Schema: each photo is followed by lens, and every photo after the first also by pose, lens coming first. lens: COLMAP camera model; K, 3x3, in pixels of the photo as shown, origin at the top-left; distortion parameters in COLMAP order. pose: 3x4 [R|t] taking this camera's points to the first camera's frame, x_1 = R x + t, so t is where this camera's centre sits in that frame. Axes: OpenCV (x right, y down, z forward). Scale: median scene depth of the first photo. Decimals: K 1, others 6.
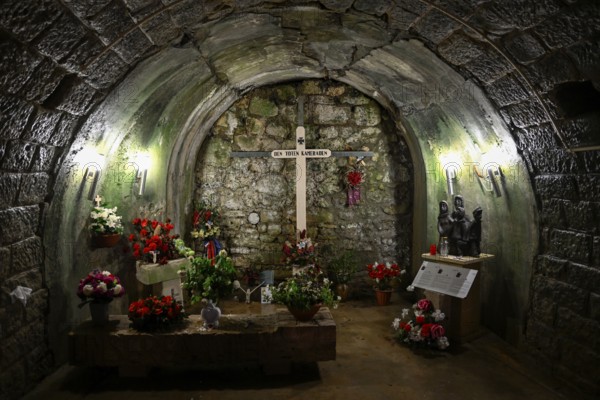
lens RADIAL K [[485.1, 0, 311.3], [0, 485.1, 200.8], [0, 0, 1]] dist [0.004133, -0.006309]
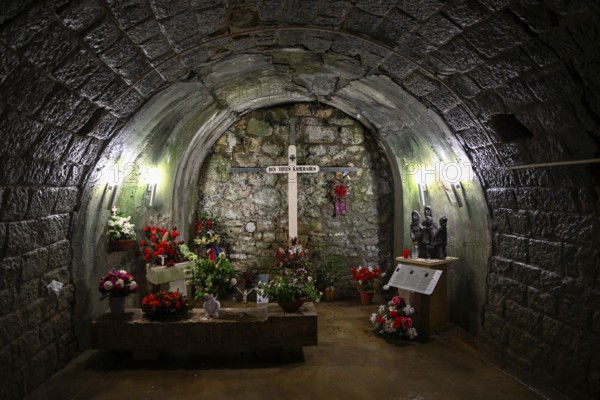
lens RADIAL K [[485.1, 0, 311.3], [0, 485.1, 200.8], [0, 0, 1]] dist [0.004133, -0.006309]
pose [[0.999997, -0.000762, -0.002108, 0.033643], [0.000707, 0.999660, -0.026062, 0.006996], [0.002127, 0.026060, 0.999658, -0.165008]]
